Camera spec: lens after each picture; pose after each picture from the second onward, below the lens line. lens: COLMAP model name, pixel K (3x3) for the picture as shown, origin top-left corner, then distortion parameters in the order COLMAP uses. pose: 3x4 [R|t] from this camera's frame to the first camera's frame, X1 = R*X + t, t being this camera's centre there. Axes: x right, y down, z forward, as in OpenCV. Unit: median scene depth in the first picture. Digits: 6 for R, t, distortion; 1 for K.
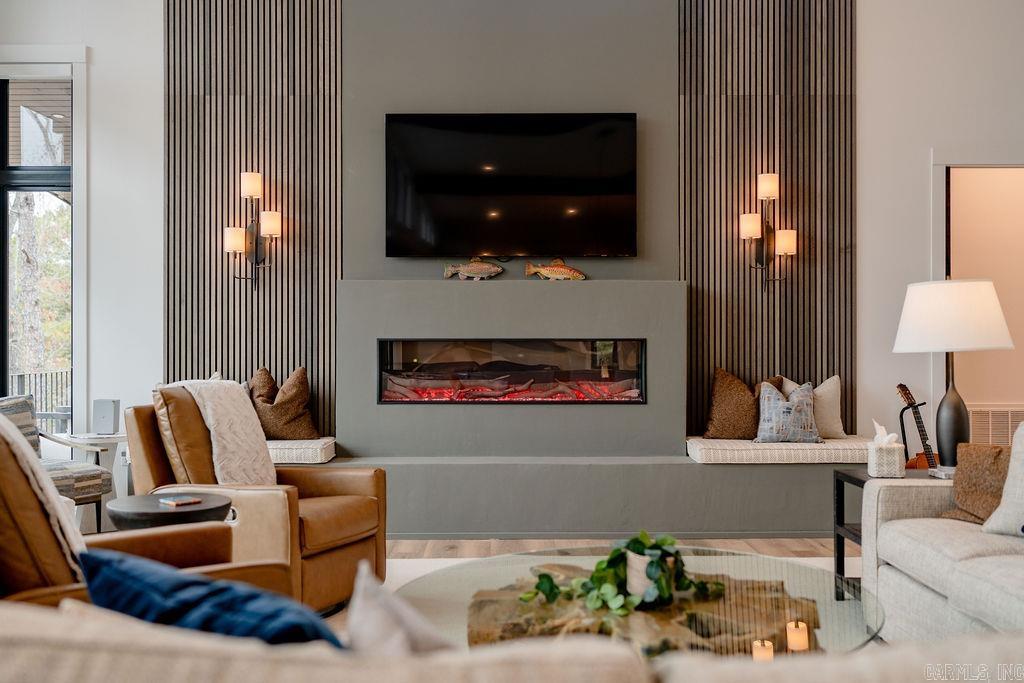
lens RADIAL K [[1016.7, 0, 512.0], [0, 1016.7, 329.7], [0, 0, 1]] dist [-0.004481, -0.005709]
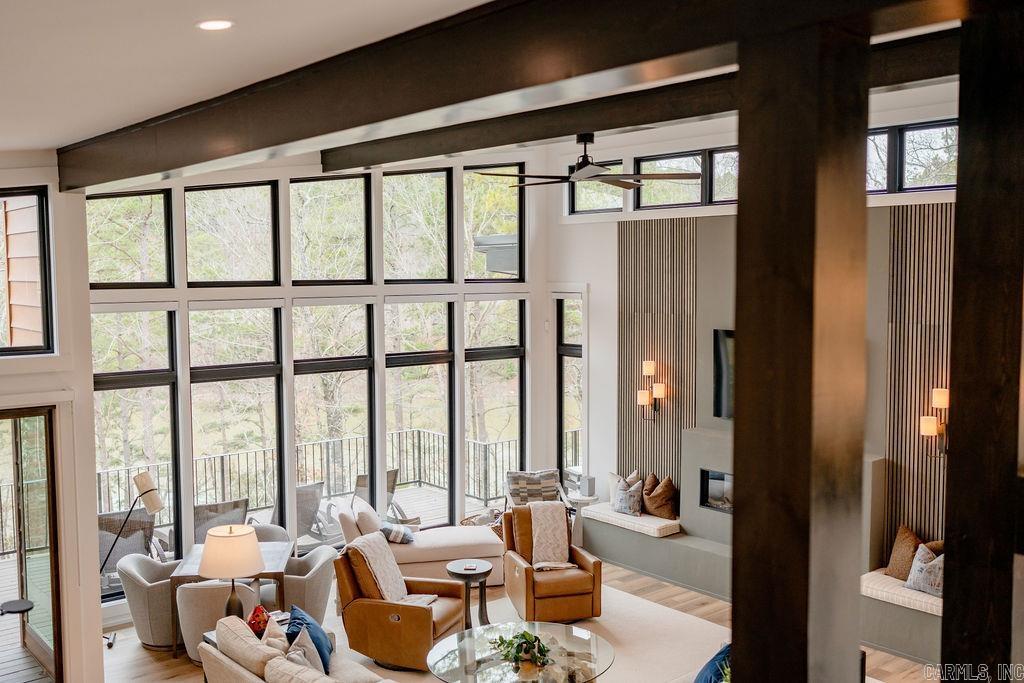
lens RADIAL K [[987.6, 0, 512.0], [0, 987.6, 341.5], [0, 0, 1]] dist [0.003614, -0.003256]
pose [[0.630533, 0.057971, -0.773994, 0.889257], [0.013712, 0.996219, 0.085785, -0.331402], [0.776041, -0.064703, 0.627355, -0.236013]]
